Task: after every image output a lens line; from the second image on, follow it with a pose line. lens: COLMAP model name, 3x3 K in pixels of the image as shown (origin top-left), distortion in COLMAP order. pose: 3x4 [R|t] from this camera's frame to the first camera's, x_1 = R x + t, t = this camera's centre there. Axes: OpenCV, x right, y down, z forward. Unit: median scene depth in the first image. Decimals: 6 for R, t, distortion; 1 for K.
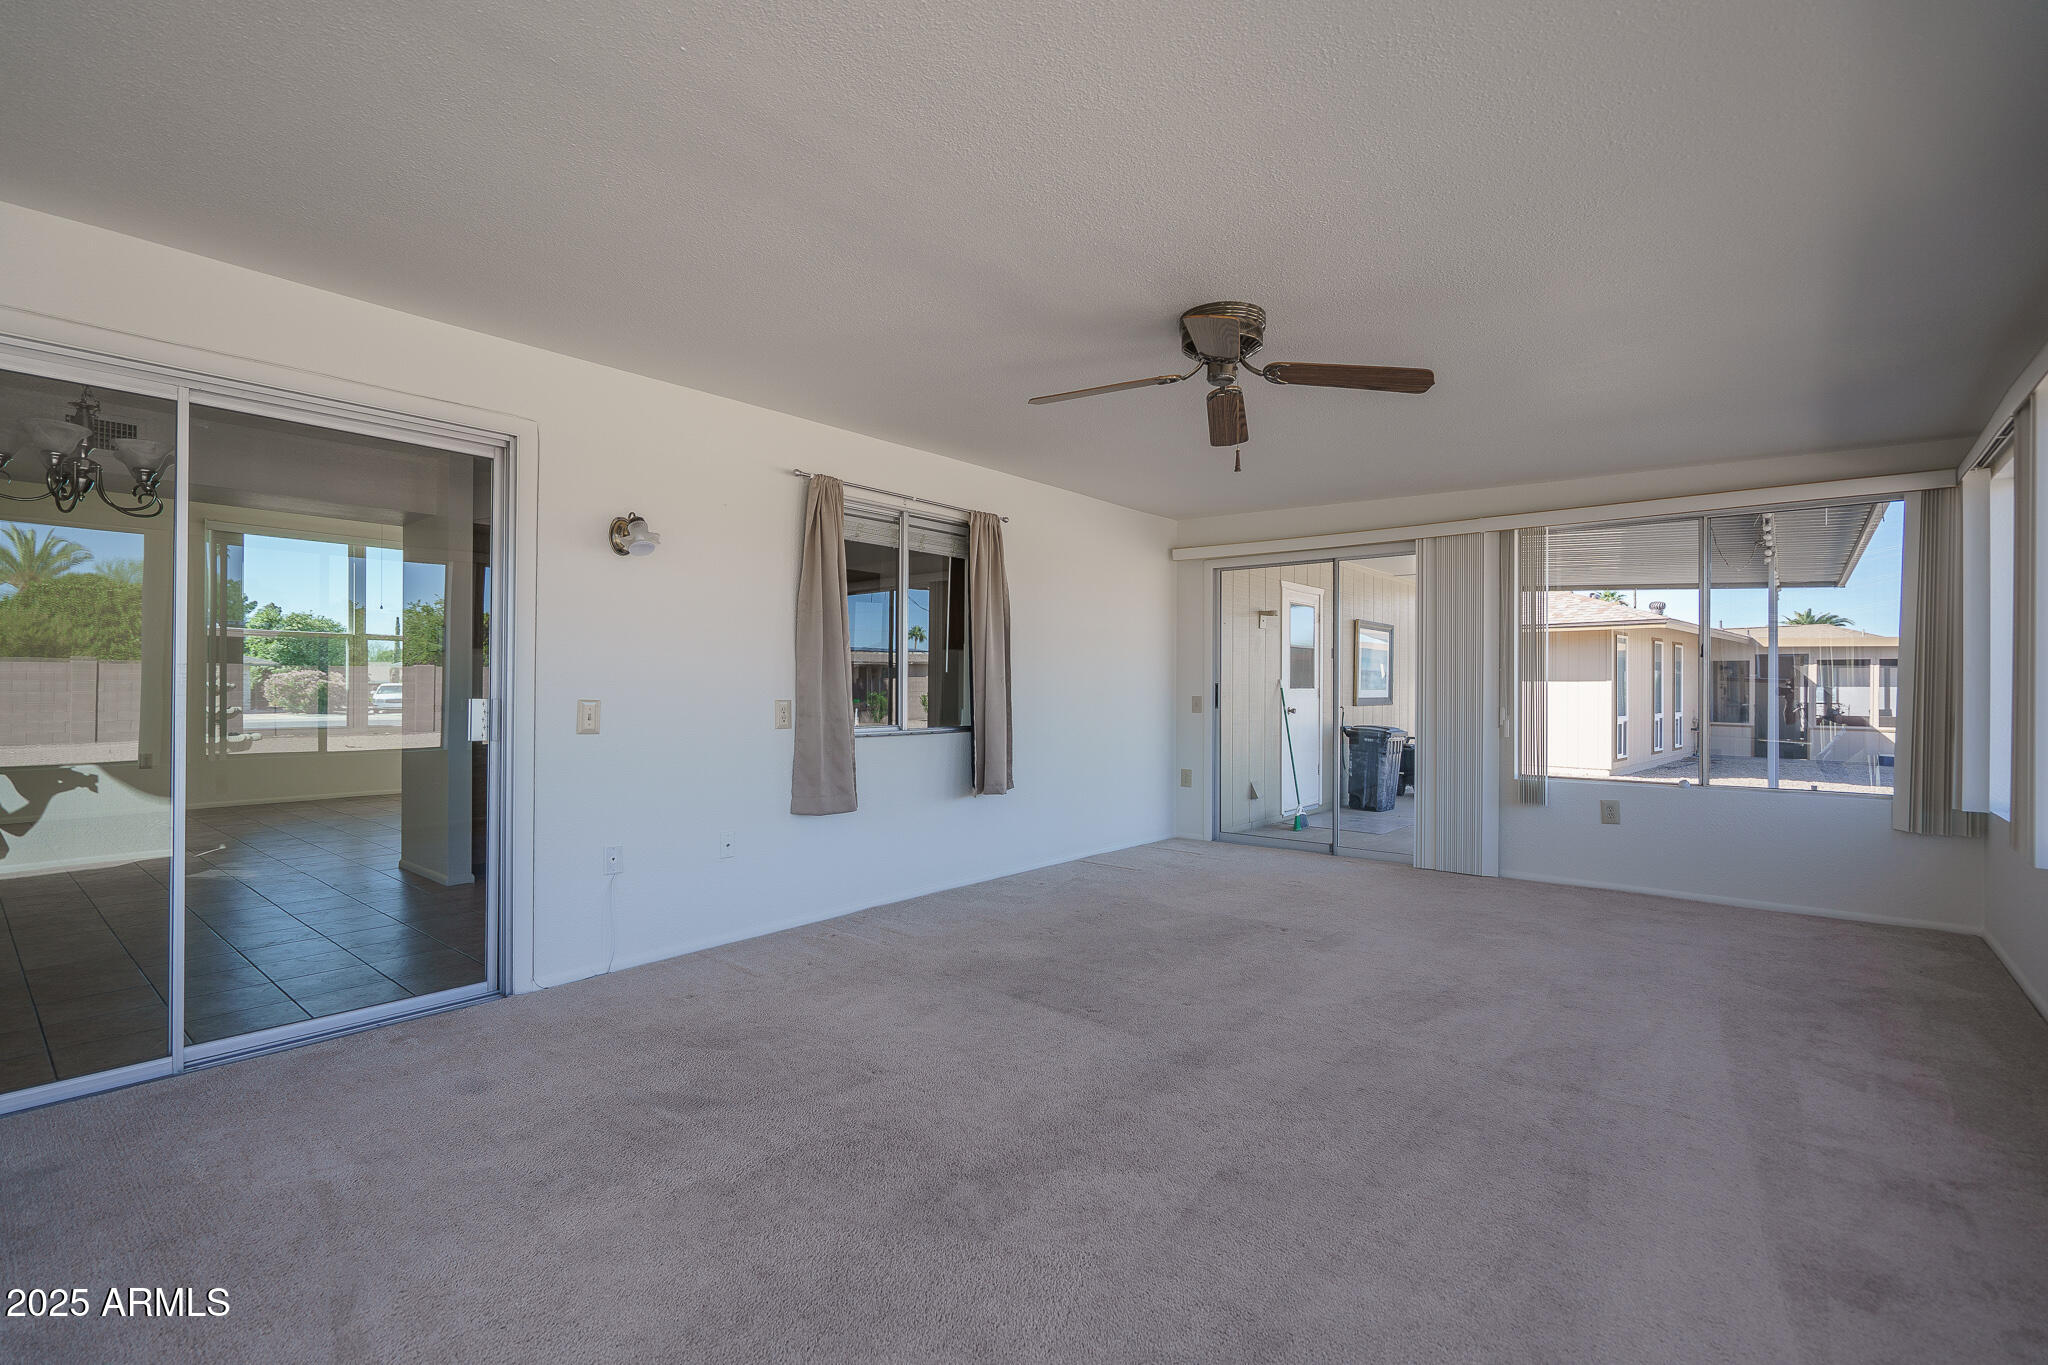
lens RADIAL K [[923.1, 0, 1017.8], [0, 923.1, 683.7], [0, 0, 1]] dist [-0.001758, 0.000657]
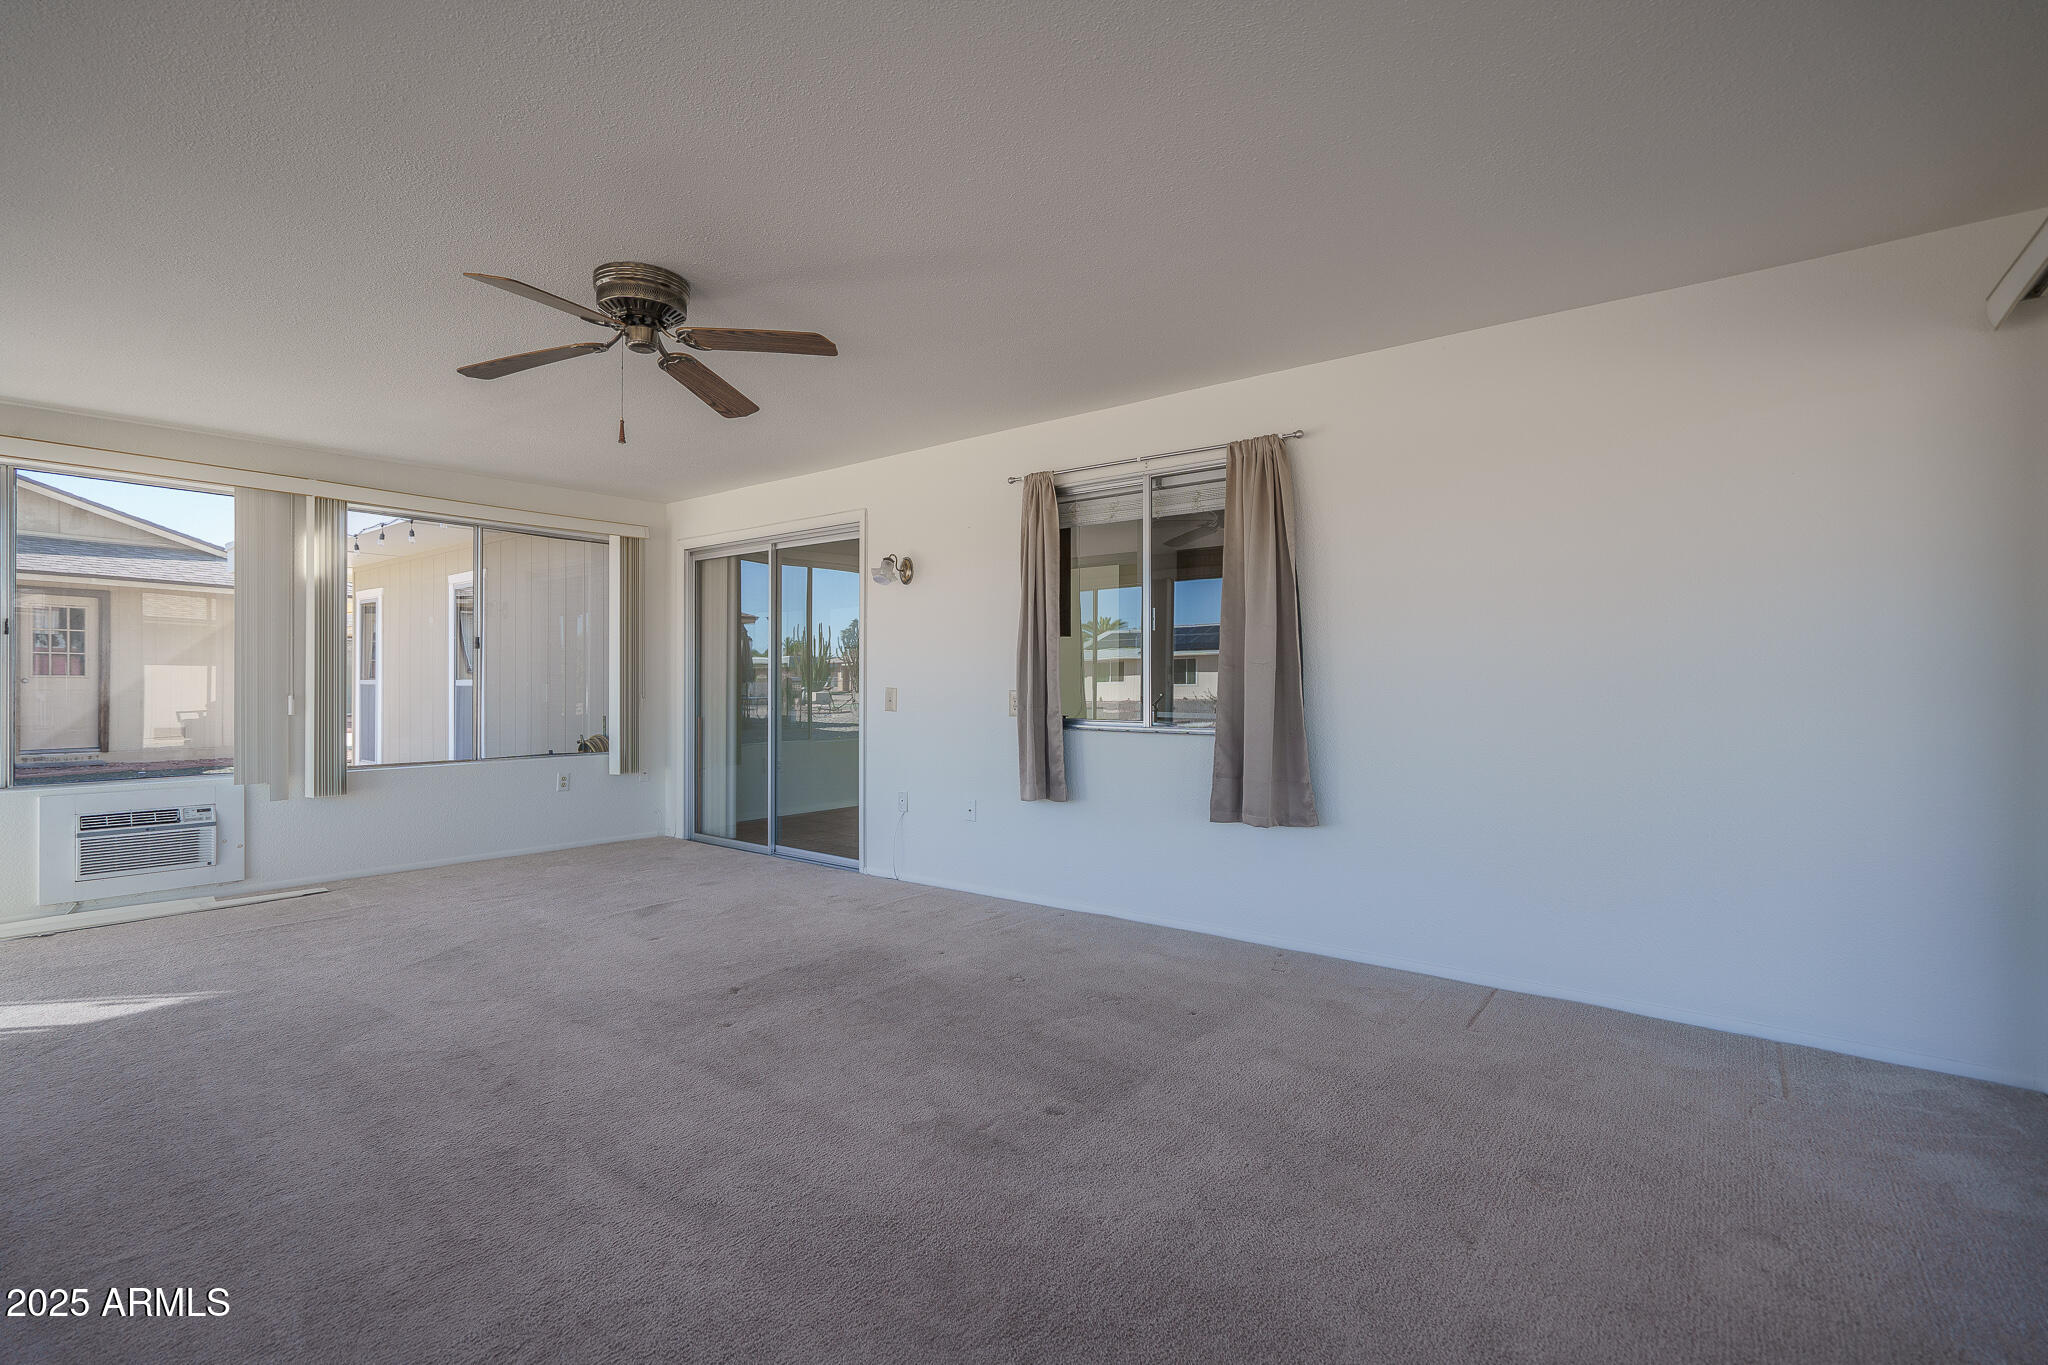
lens RADIAL K [[923.1, 0, 1017.8], [0, 923.1, 683.7], [0, 0, 1]] dist [-0.001758, 0.000657]
pose [[0.034415, -0.004022, -0.999400, 0.738203], [0.000188, 0.999992, -0.004018, 0.012779], [0.999408, -0.000050, 0.034416, 0.843850]]
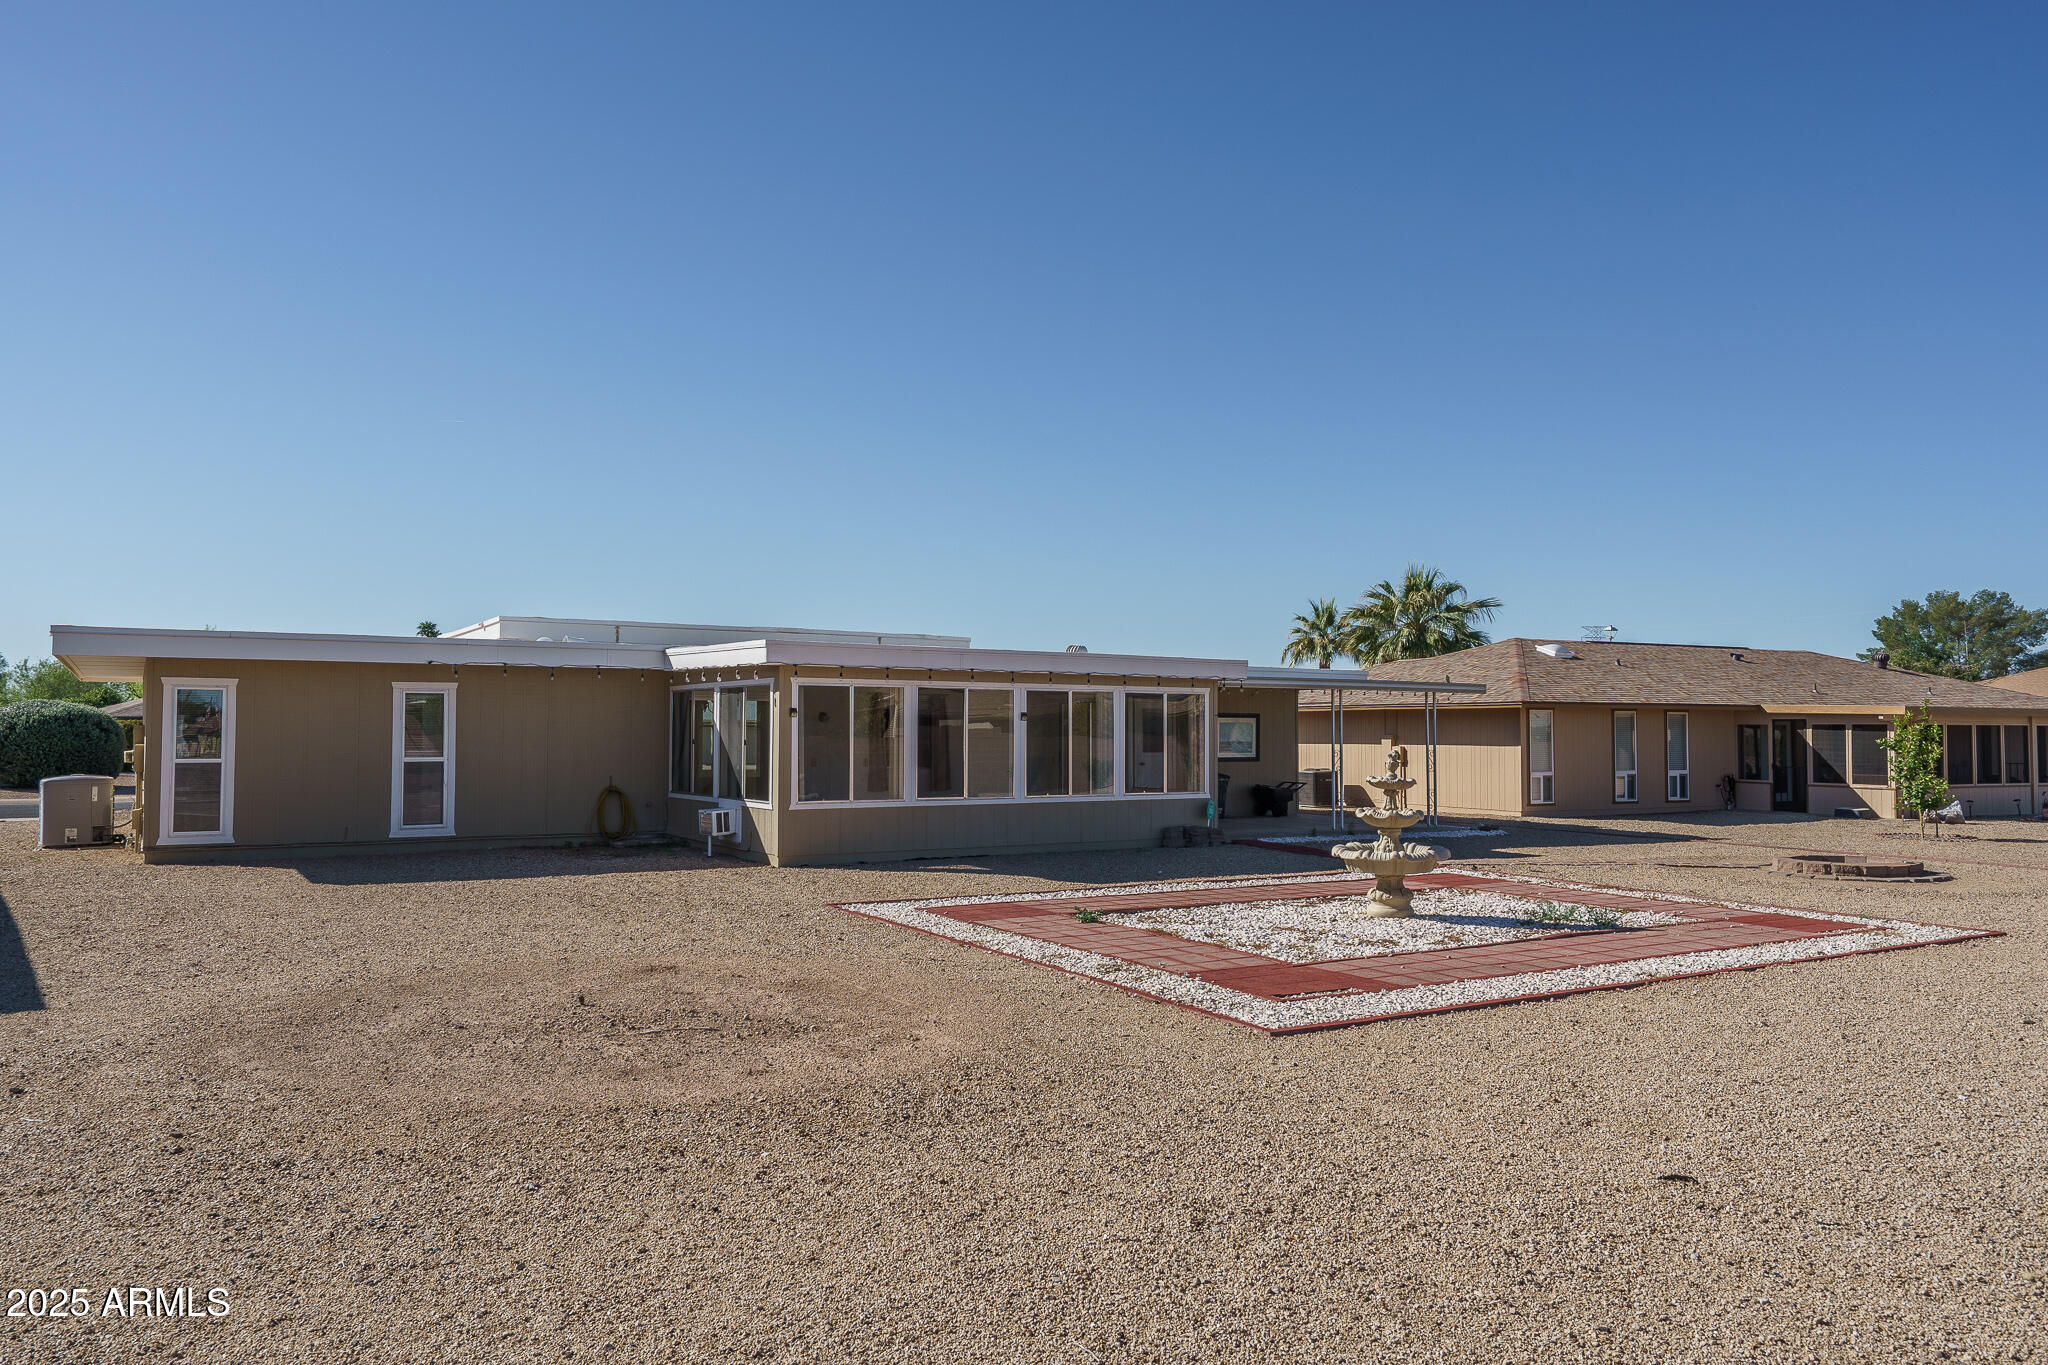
lens RADIAL K [[1499.7, 0, 1024.0], [0, 1499.7, 682.5], [0, 0, 1]] dist [0.002774, 0.000641]
pose [[0.967573, -0.007788, -0.252470, 1.364042], [0.000347, 0.999565, -0.029502, -0.080999], [0.252589, 0.028458, 0.967155, -3.571296]]
